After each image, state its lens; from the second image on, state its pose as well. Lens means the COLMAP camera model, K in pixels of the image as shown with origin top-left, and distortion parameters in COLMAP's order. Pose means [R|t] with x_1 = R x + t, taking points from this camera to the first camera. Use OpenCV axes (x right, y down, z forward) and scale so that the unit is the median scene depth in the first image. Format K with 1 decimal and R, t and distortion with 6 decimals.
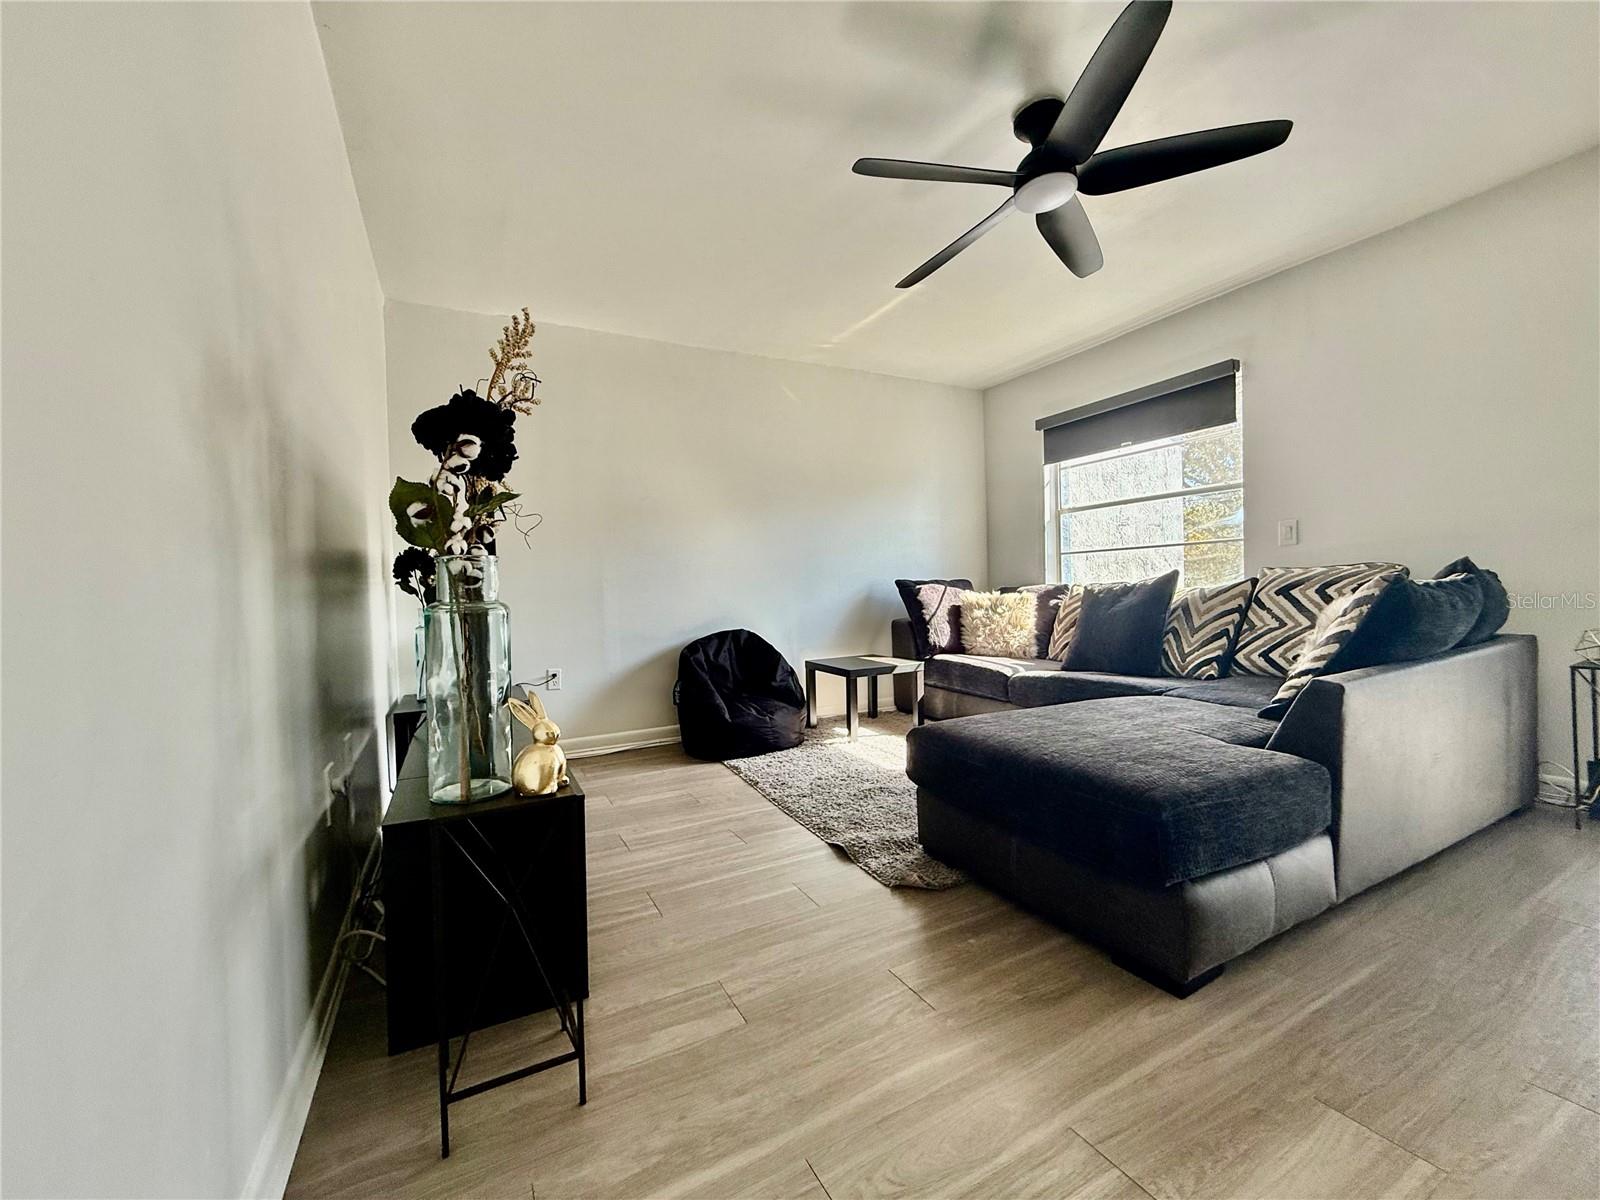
lens RADIAL K [[638.0, 0, 795.5], [0, 638.0, 599.5], [0, 0, 1]] dist [-0.000019, 0.000487]
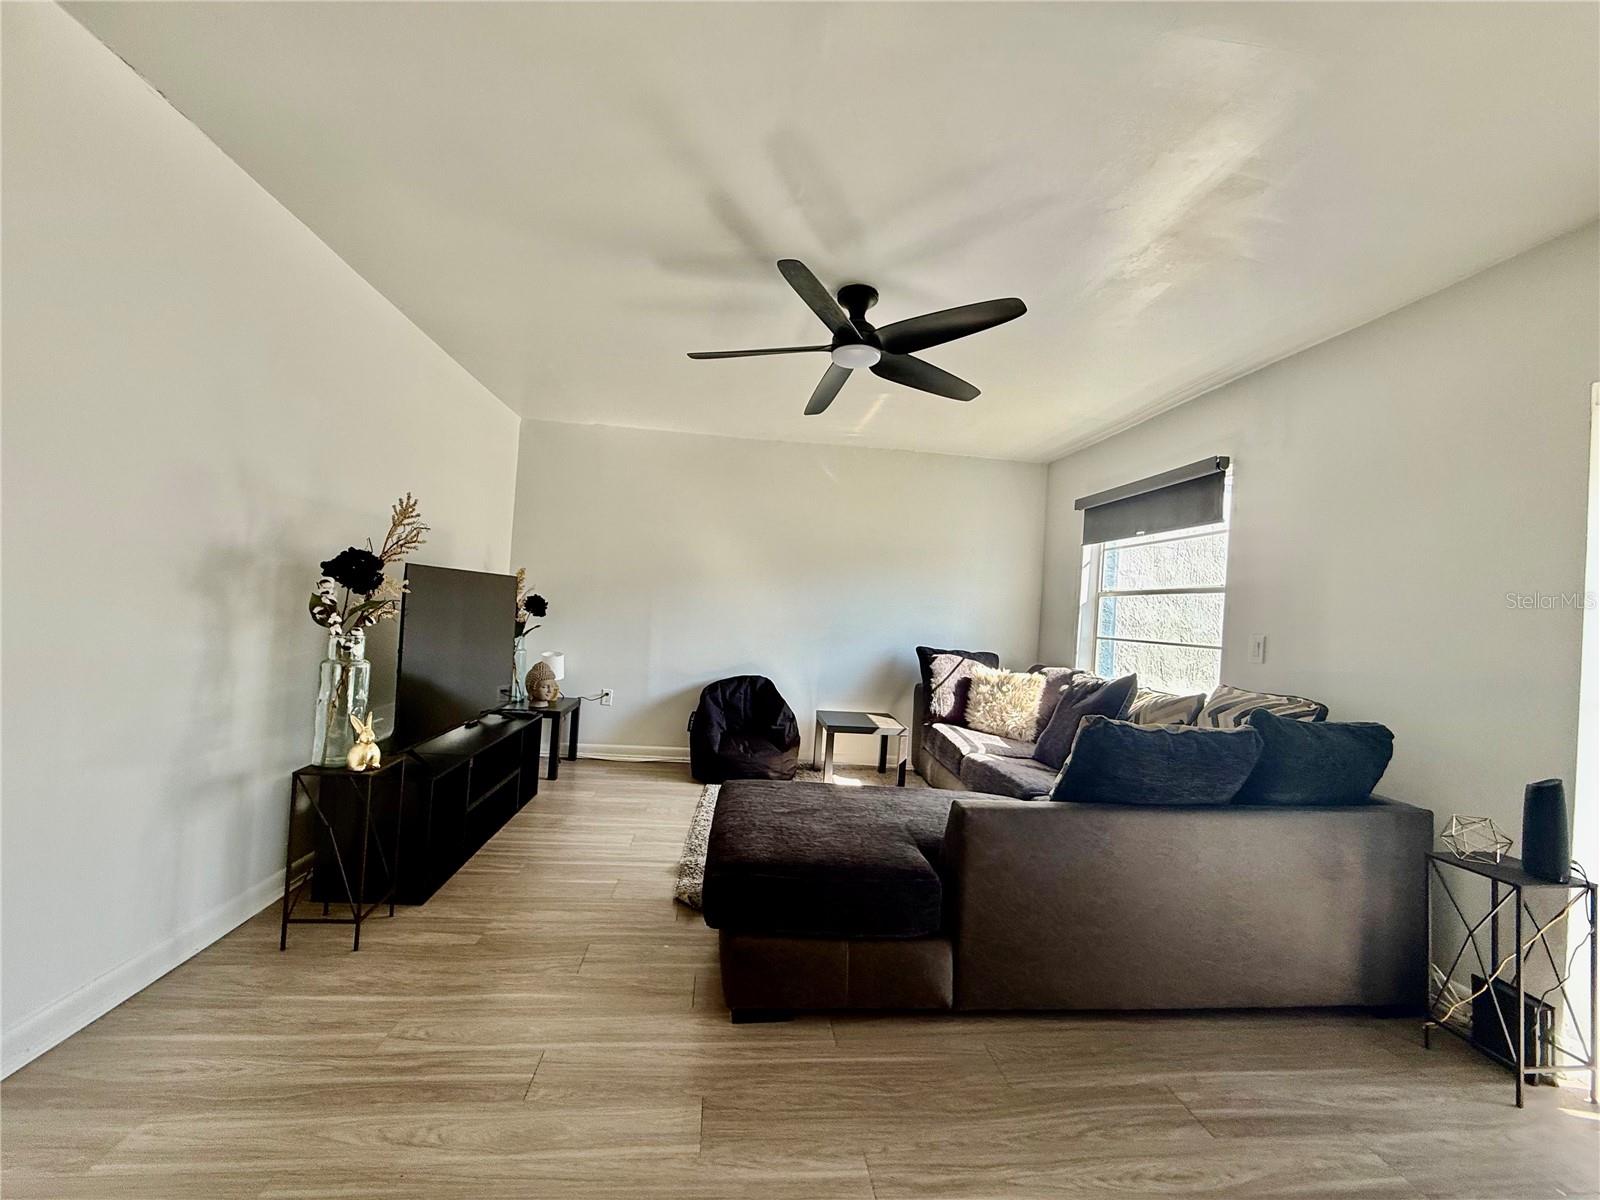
lens RADIAL K [[638.0, 0, 795.5], [0, 638.0, 599.5], [0, 0, 1]] dist [-0.000019, 0.000487]
pose [[0.923593, 0.080817, -0.374759, 0.401700], [-0.095423, 0.995225, -0.020550, -0.074818], [0.371309, 0.054740, 0.926894, -0.069178]]
